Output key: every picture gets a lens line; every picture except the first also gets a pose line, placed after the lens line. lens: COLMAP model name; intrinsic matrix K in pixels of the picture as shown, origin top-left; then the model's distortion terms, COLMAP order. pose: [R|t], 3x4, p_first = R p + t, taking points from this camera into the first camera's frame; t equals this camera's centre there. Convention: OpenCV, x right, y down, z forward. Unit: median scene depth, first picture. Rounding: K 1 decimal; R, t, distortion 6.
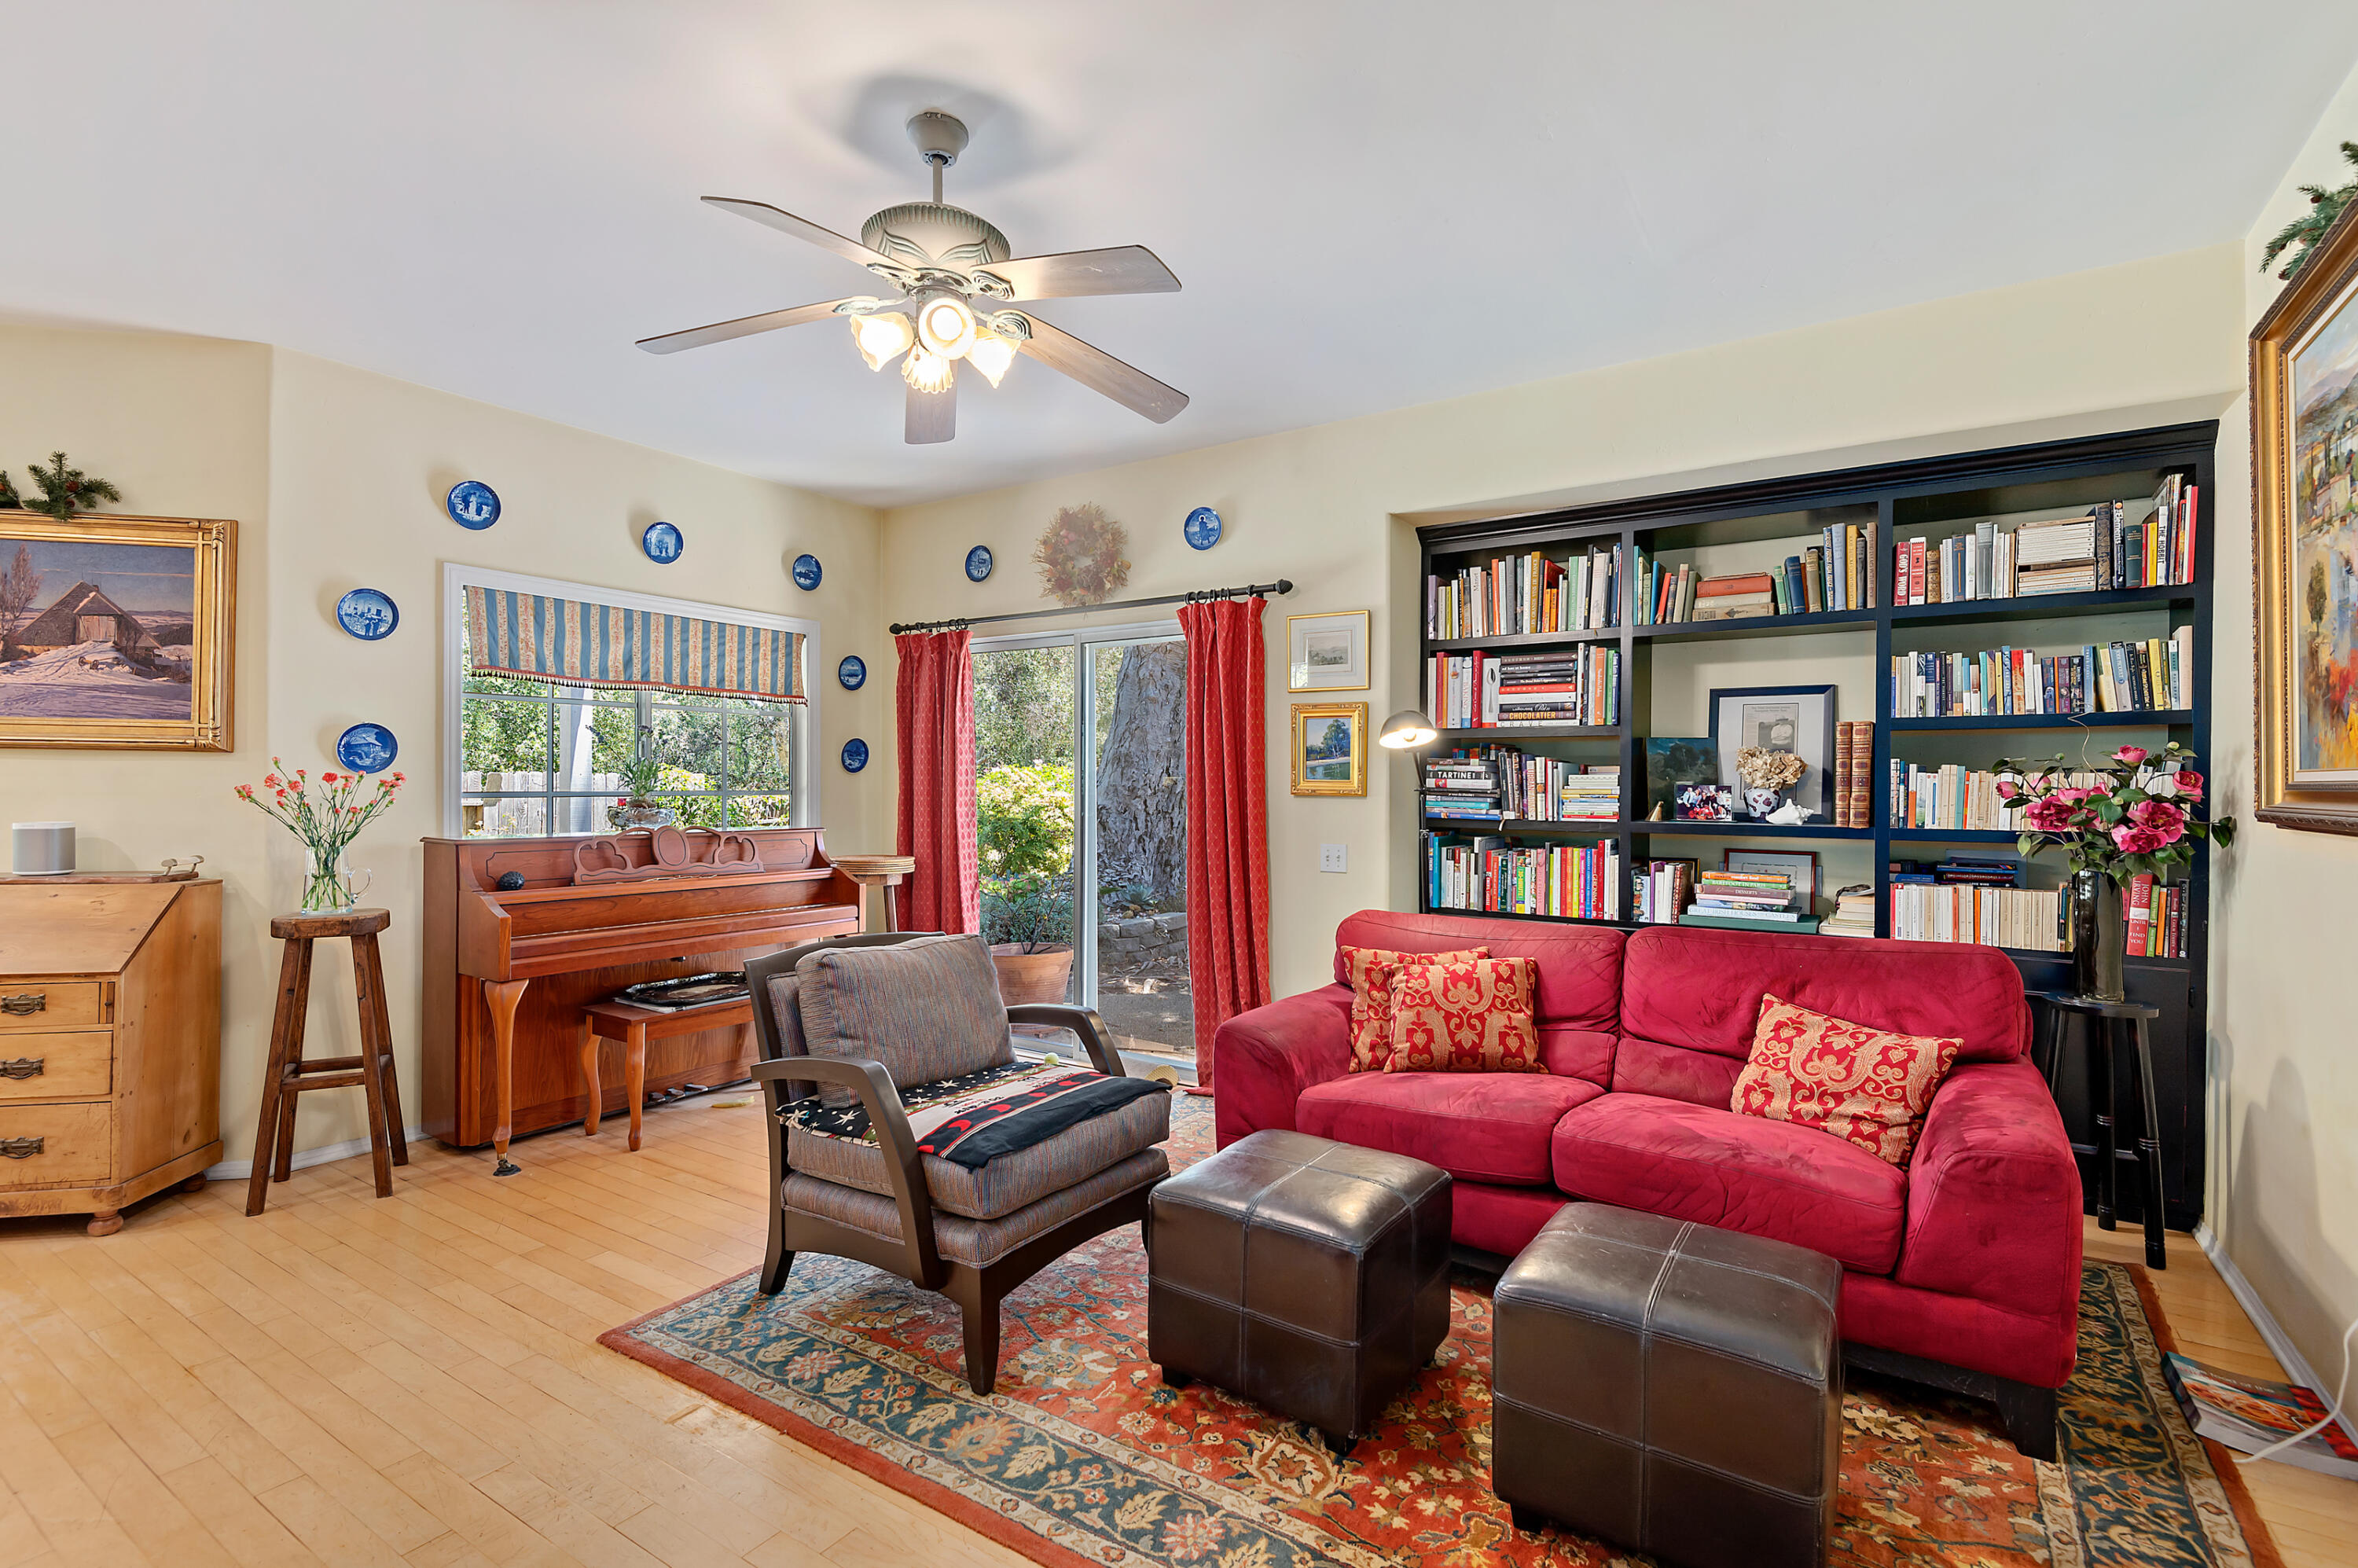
lens RADIAL K [[1074.2, 0, 1188.1], [0, 1074.2, 773.5], [0, 0, 1]] dist [0.020362, -0.004012]
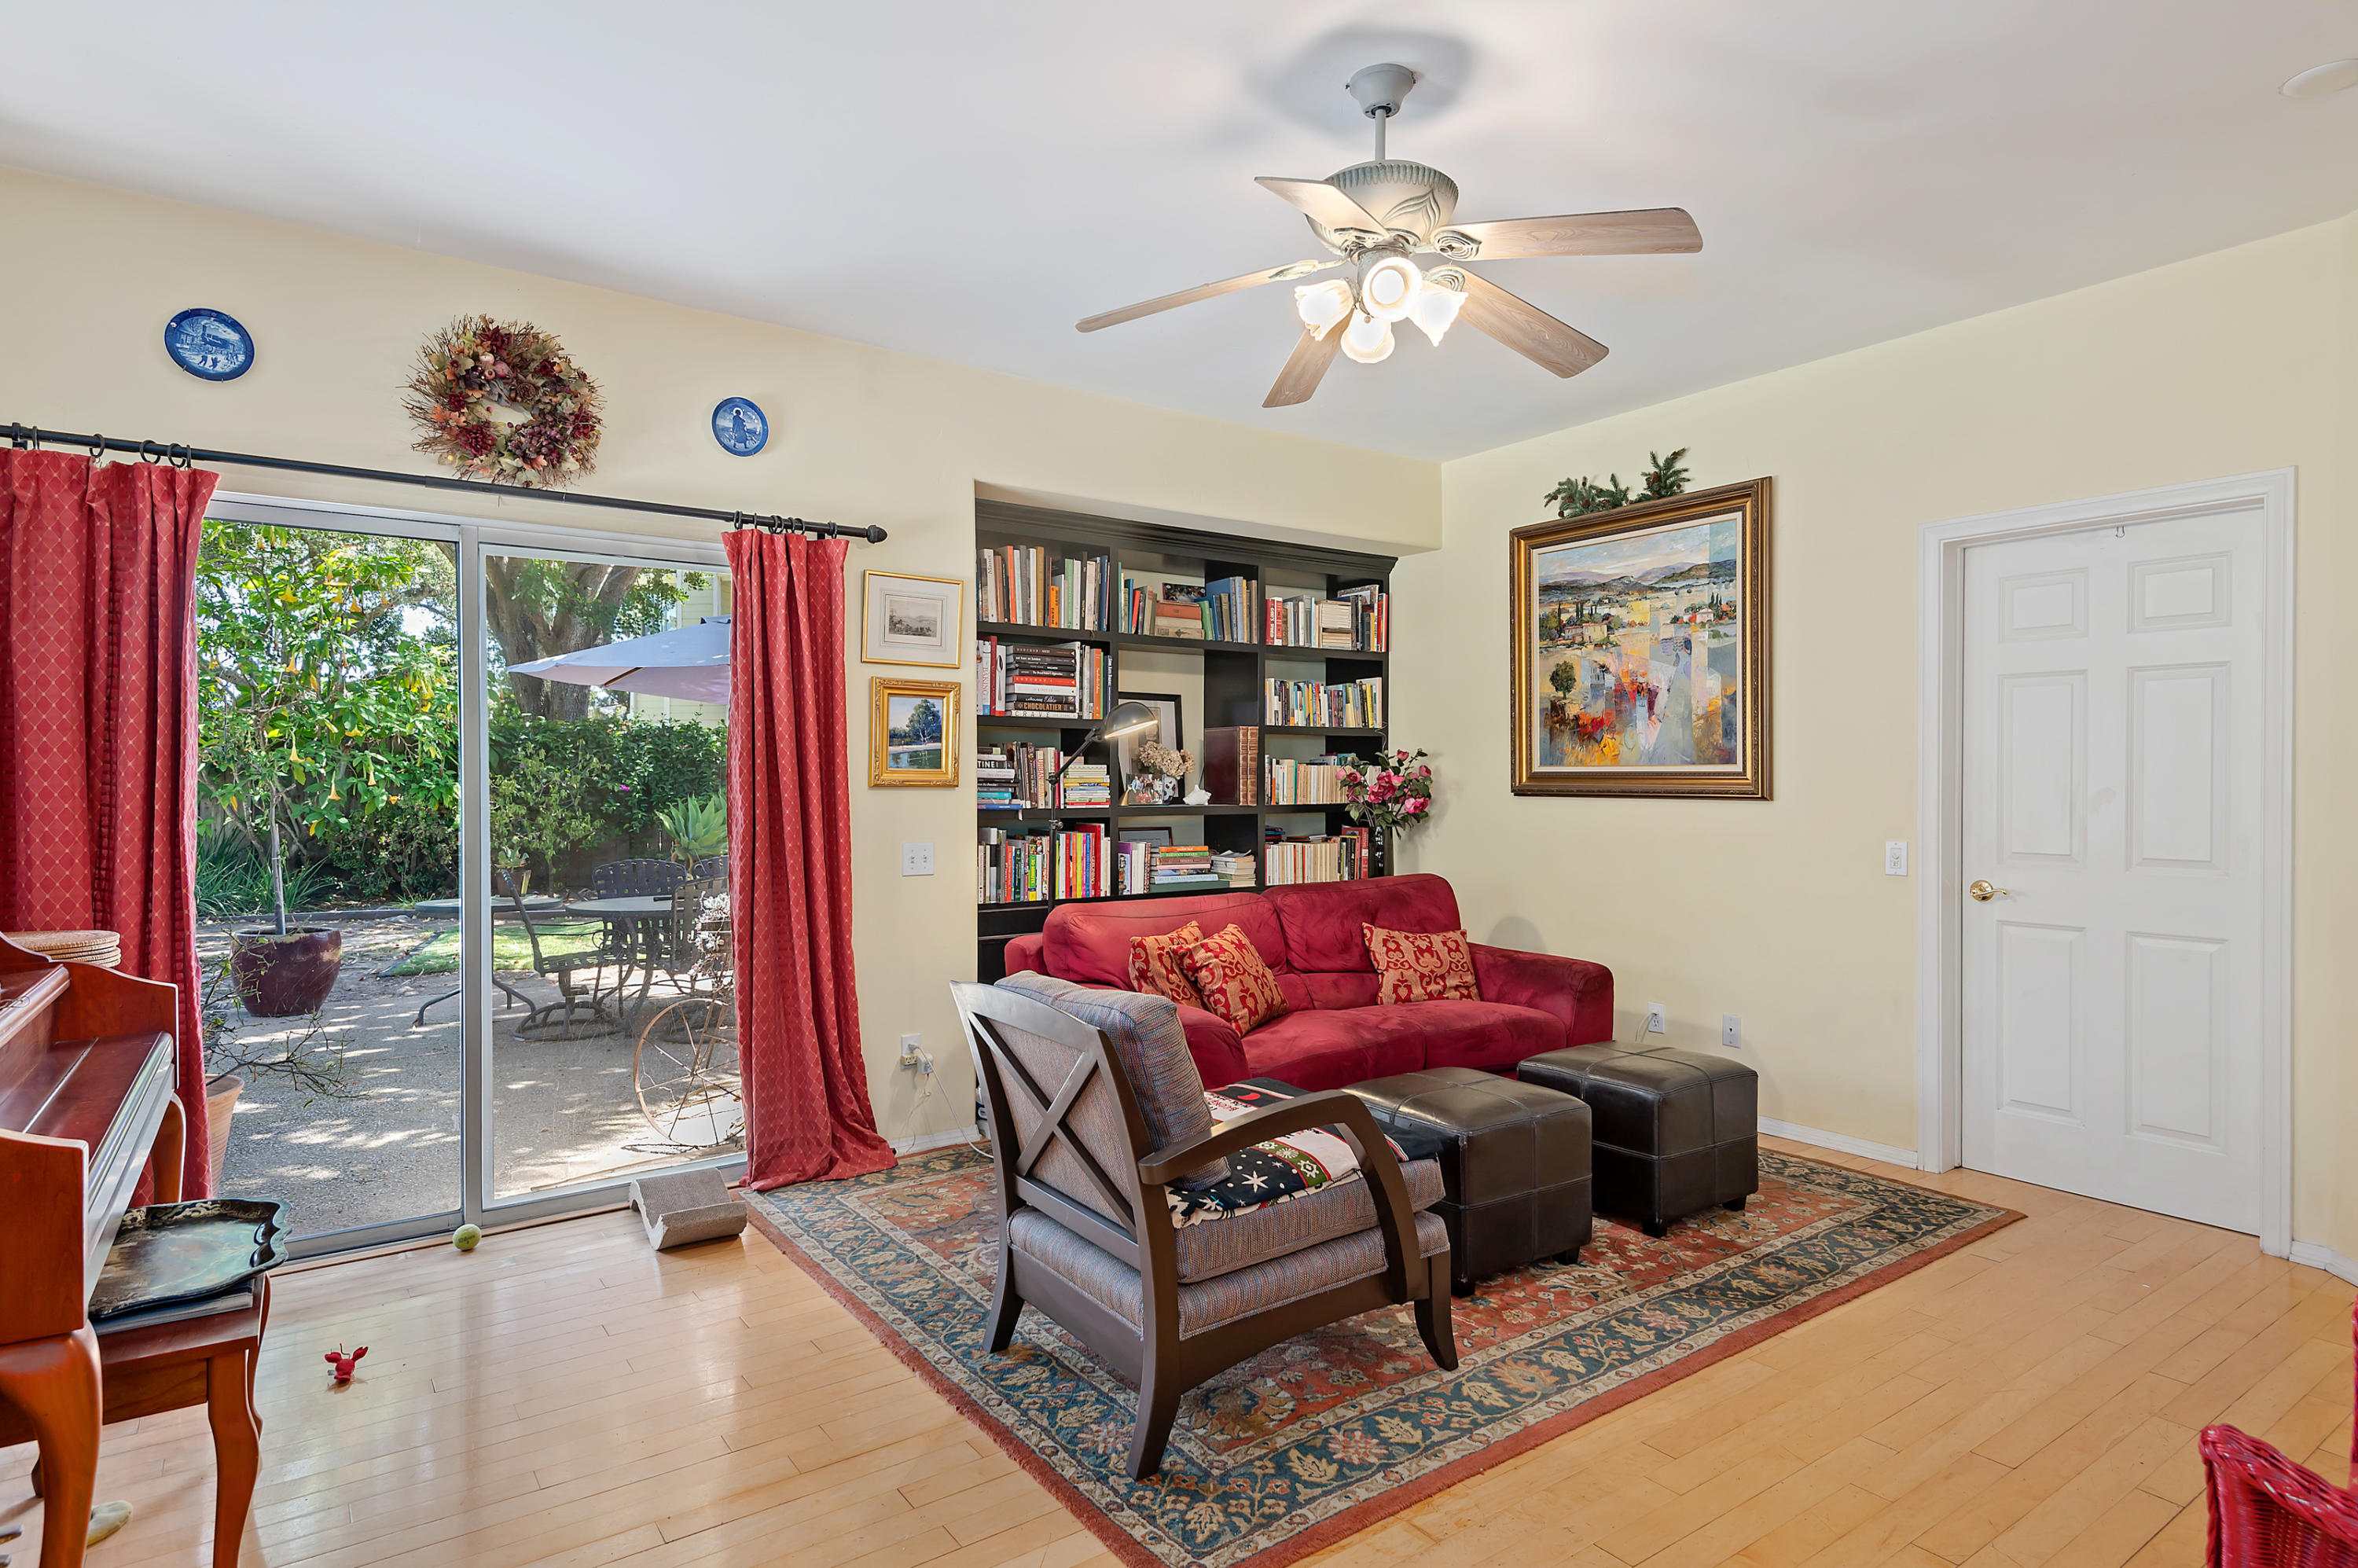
lens RADIAL K [[1272.0, 0, 1187.7], [0, 1272.0, 783.5], [0, 0, 1]] dist [0.028887, -0.001399]
pose [[0.365420, -0.008138, 0.930807, -0.788485], [-0.007748, 0.999901, 0.011784, 0.004167], [-0.930811, -0.011518, 0.365320, 0.446447]]
